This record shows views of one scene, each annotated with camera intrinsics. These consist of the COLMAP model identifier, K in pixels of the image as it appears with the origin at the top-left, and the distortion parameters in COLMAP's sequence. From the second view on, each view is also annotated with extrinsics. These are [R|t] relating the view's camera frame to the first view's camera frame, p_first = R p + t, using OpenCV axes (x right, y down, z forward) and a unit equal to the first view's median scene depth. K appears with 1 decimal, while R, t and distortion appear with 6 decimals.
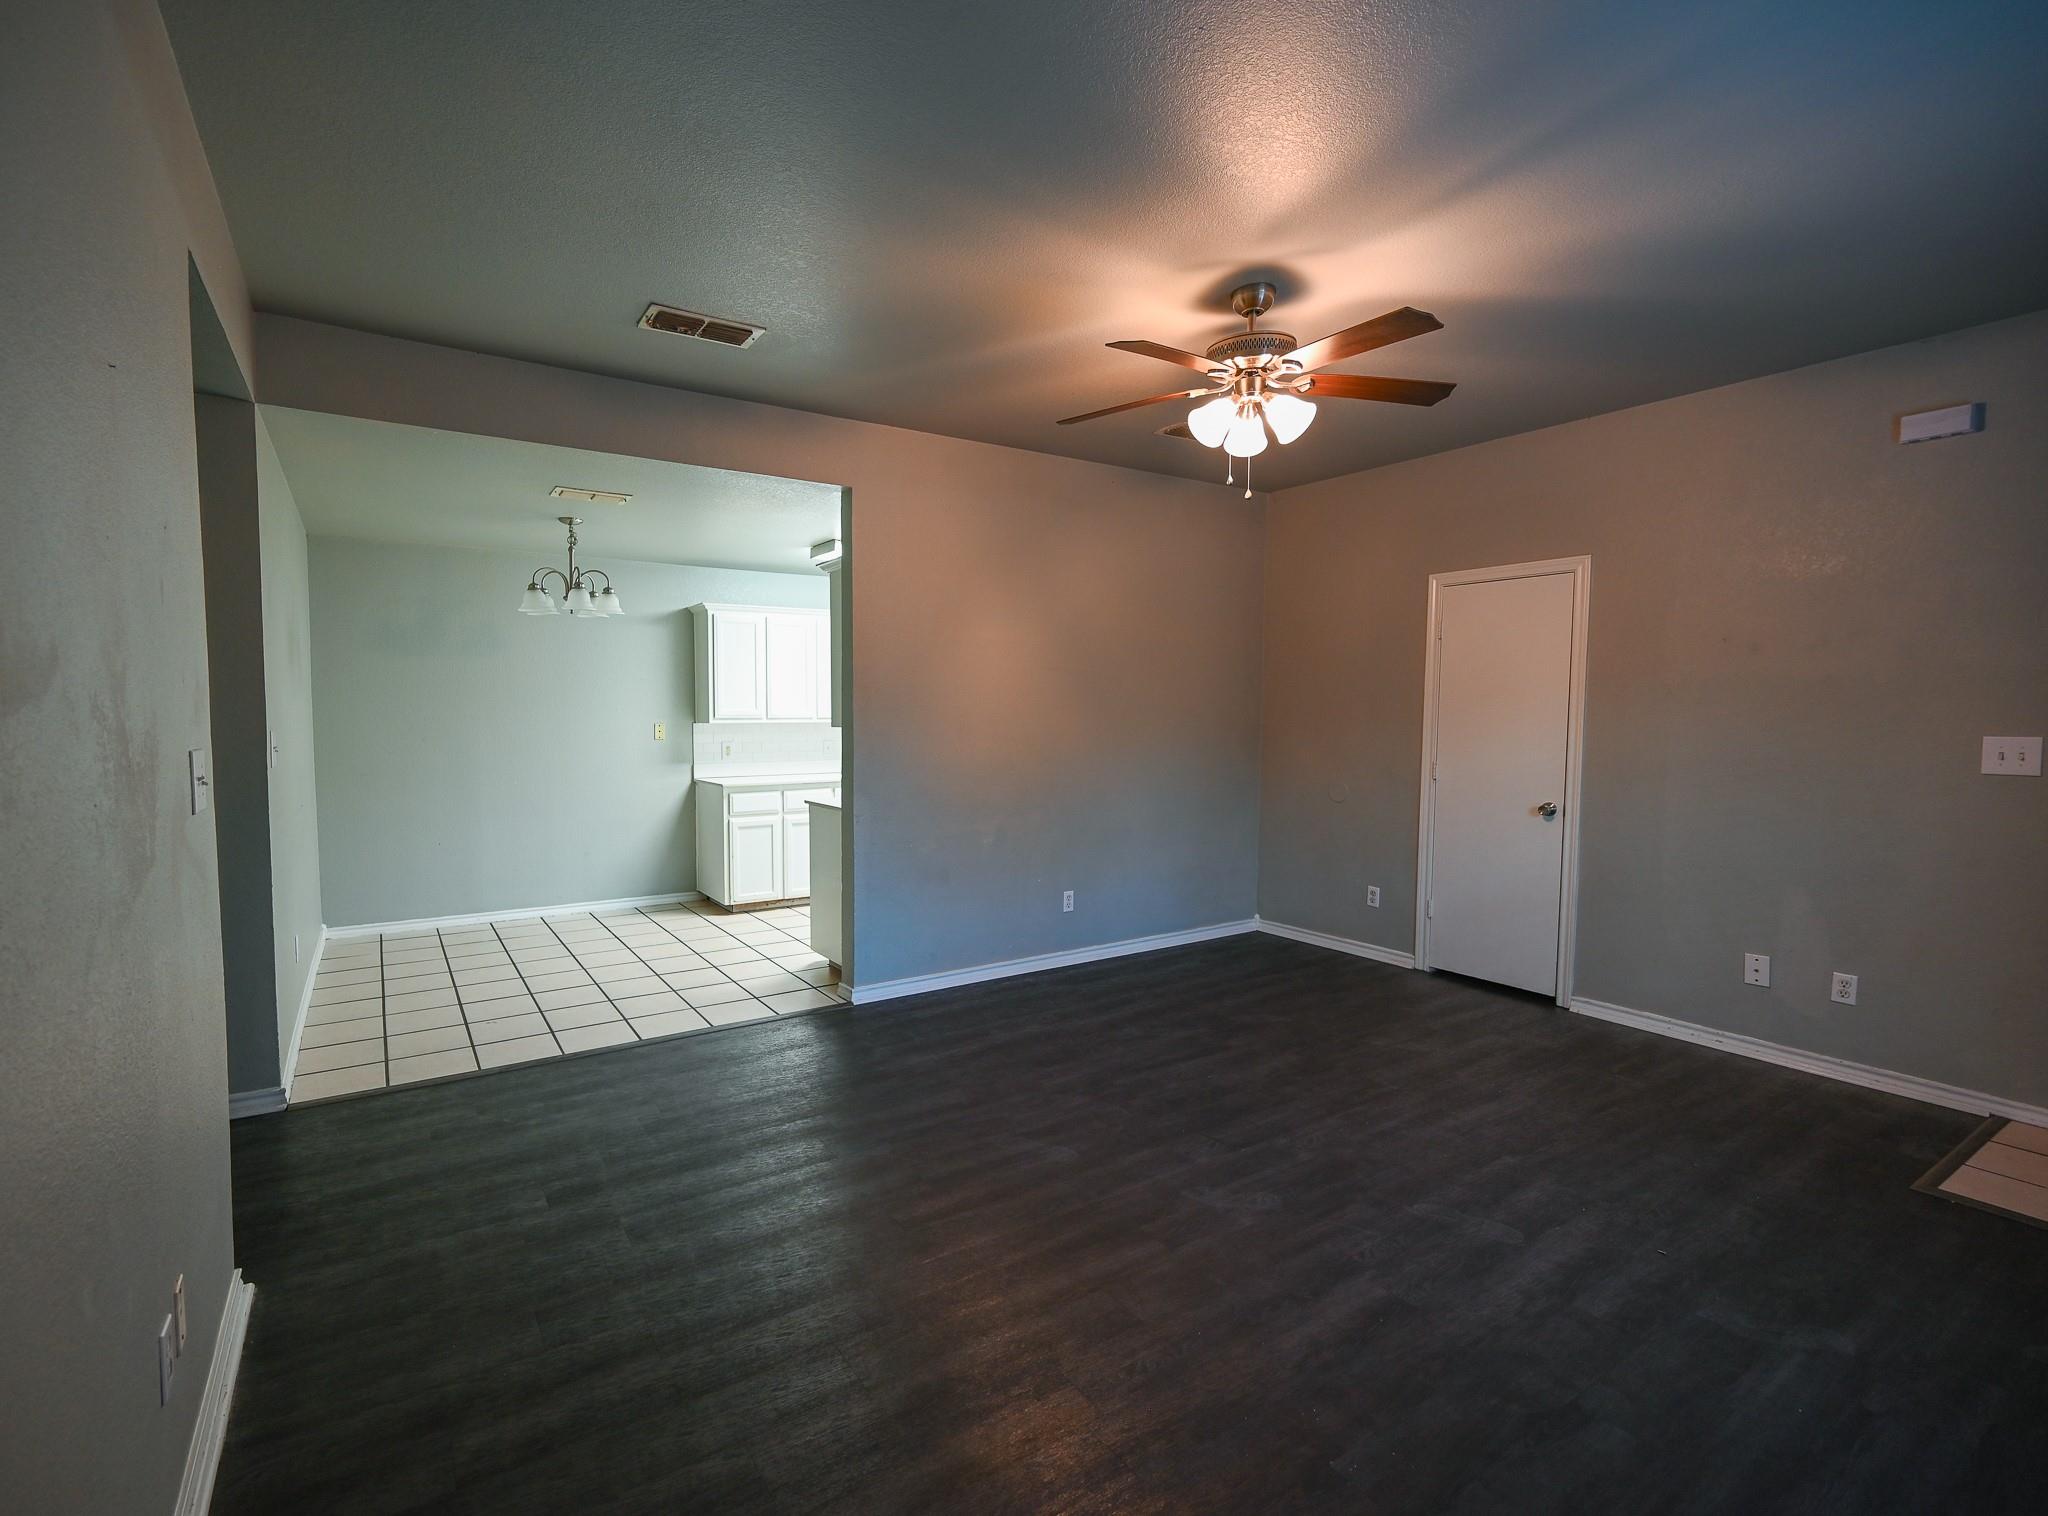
lens RADIAL K [[915.4, 0, 916.3], [0, 915.4, 752.6], [0, 0, 1]] dist [0.001113, -0.000530]
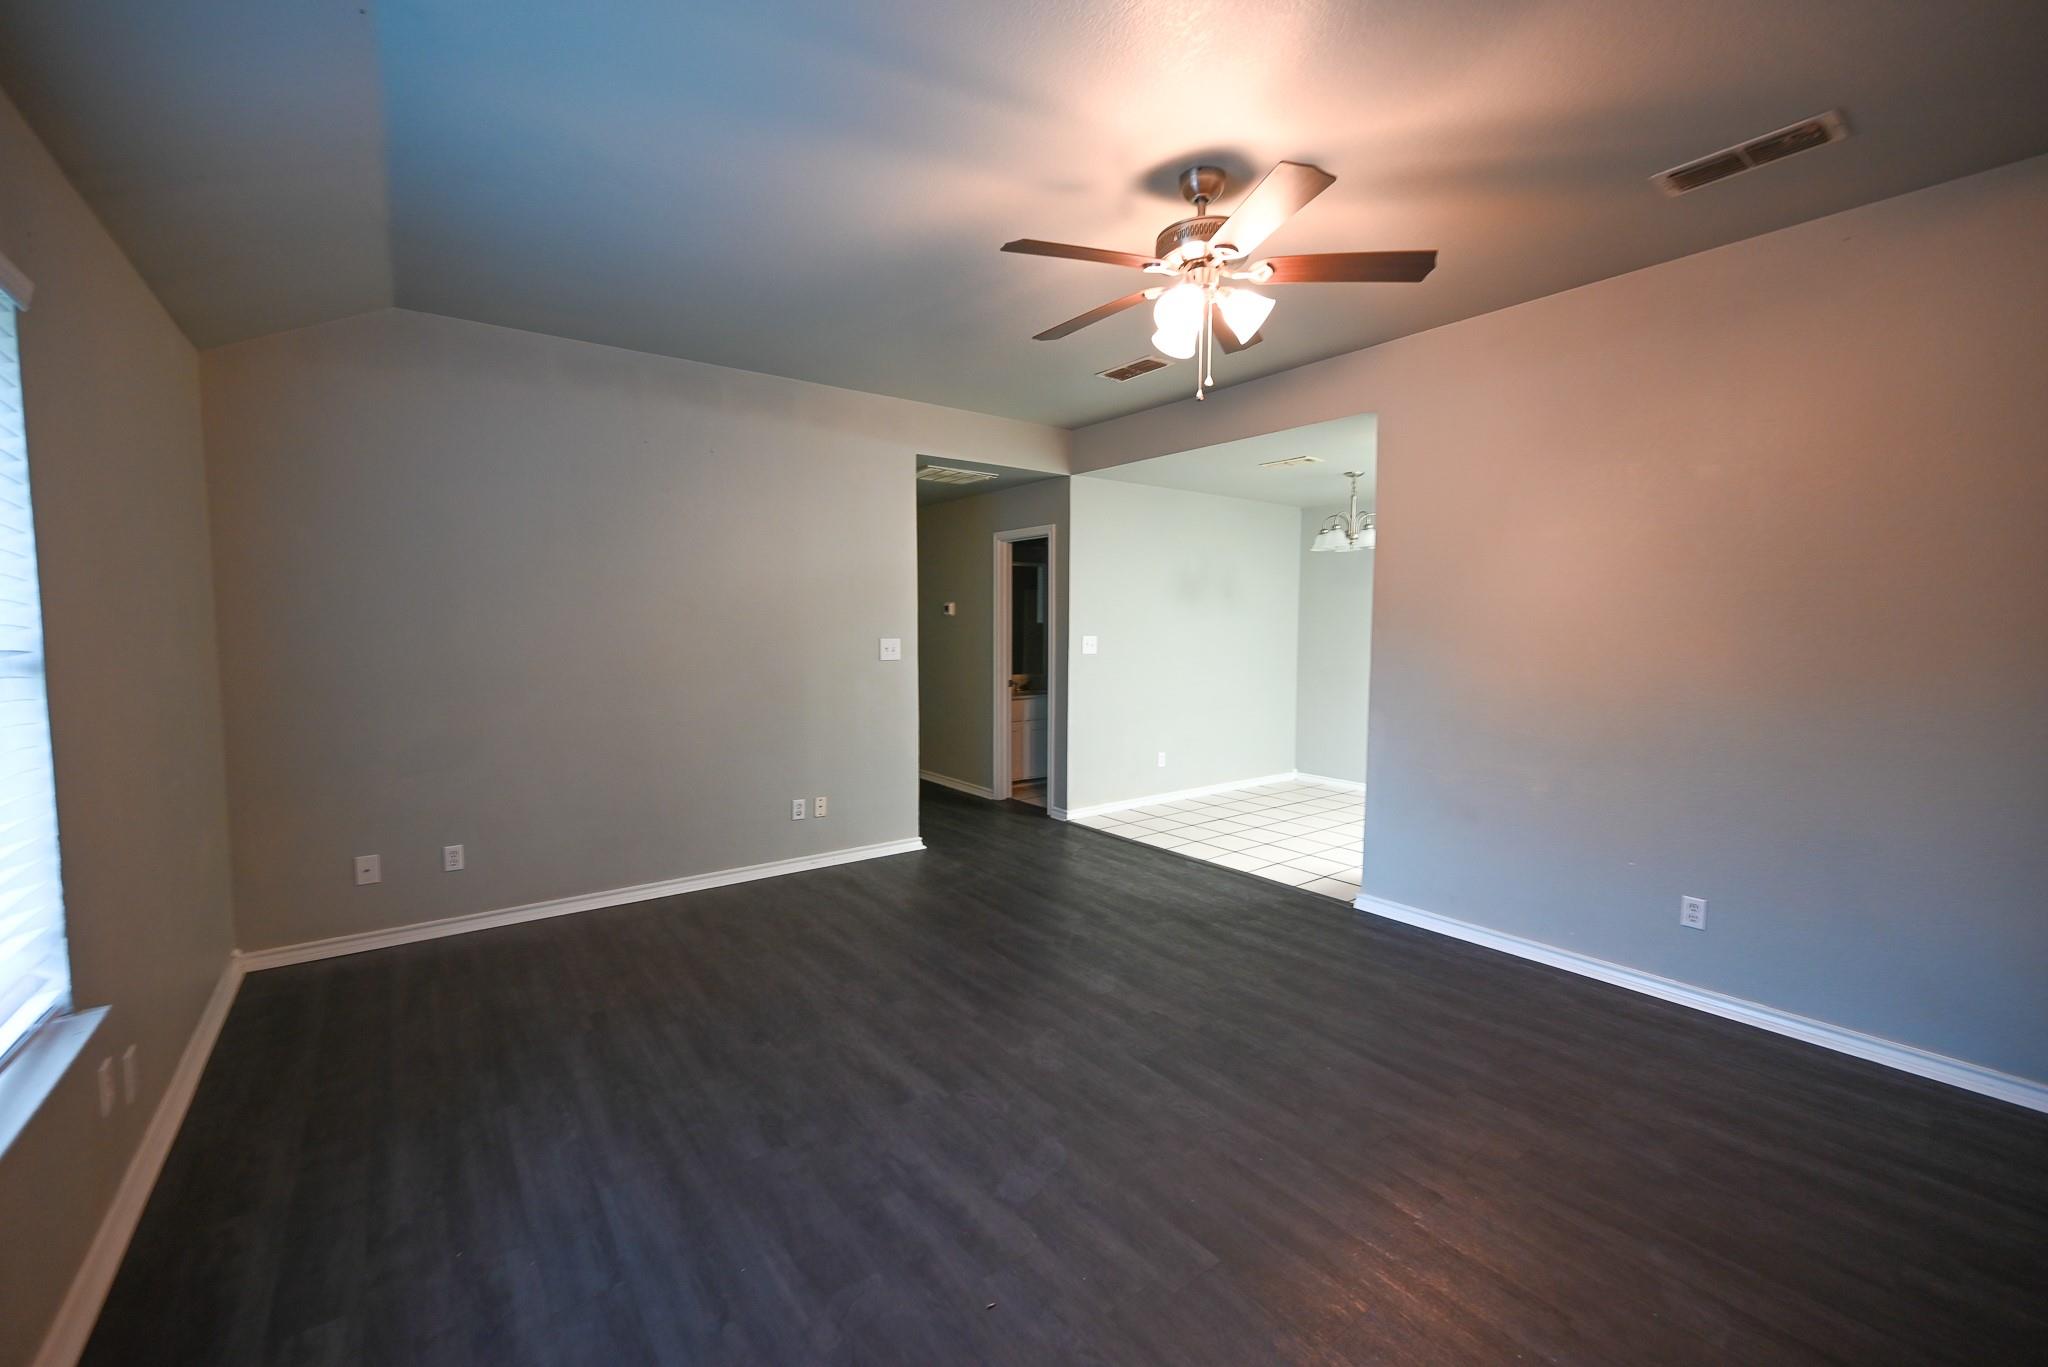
lens RADIAL K [[820.8, 0, 1019.8], [0, 820.8, 687.1], [0, 0, 1]] dist [0.001998, 0.000270]
pose [[0.114625, 0.078229, -0.990324, 1.090151], [-0.047232, 0.996196, 0.073226, -0.039331], [0.992285, 0.038382, 0.117884, 0.669131]]
